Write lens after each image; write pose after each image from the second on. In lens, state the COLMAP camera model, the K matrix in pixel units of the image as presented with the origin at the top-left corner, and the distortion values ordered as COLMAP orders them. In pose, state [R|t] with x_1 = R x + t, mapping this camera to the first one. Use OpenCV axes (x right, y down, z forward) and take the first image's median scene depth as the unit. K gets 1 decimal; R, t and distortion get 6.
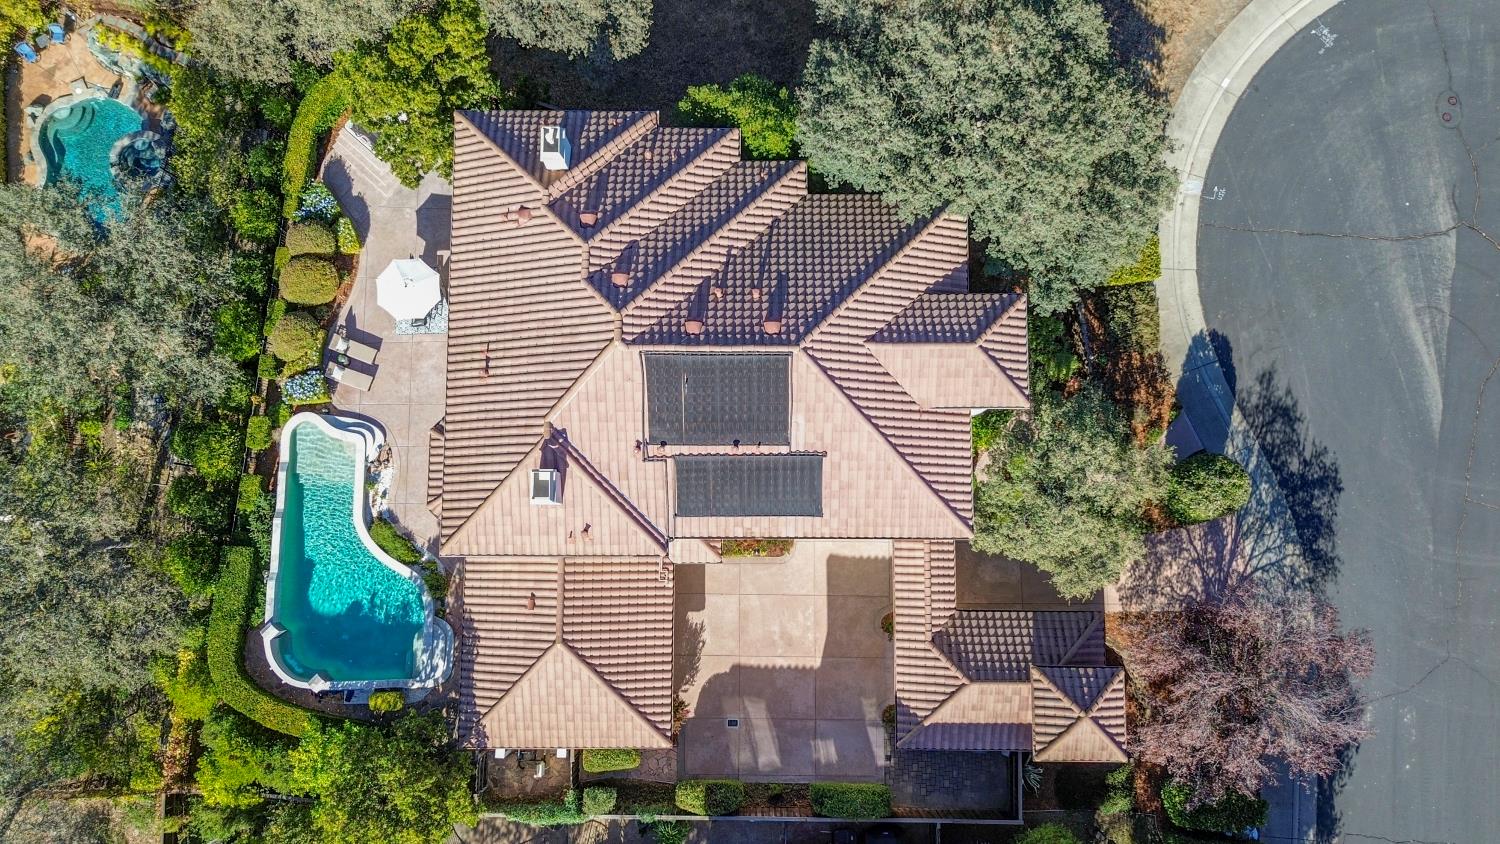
lens RADIAL K [[1061.7, 0, 750.0], [0, 1061.7, 422.0], [0, 0, 1]] dist [0.065166, 0.000821]
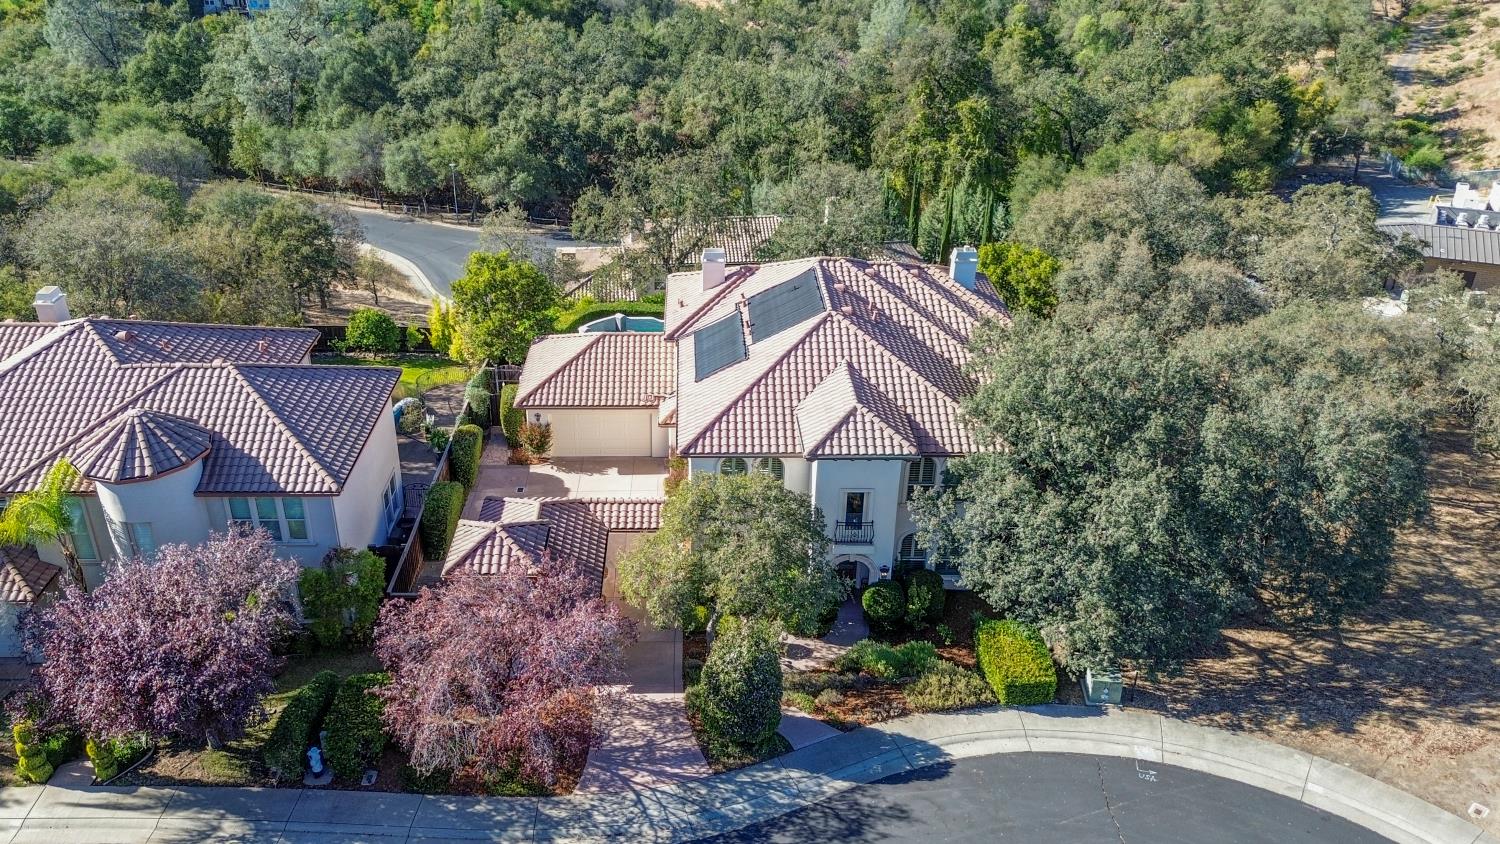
lens RADIAL K [[1061.7, 0, 750.0], [0, 1061.7, 422.0], [0, 0, 1]] dist [0.065166, 0.000821]
pose [[0.051396, 0.509015, -0.859222, 0.989546], [-0.992698, 0.120052, 0.011740, 0.019425], [0.109127, 0.852345, 0.511468, 0.413413]]
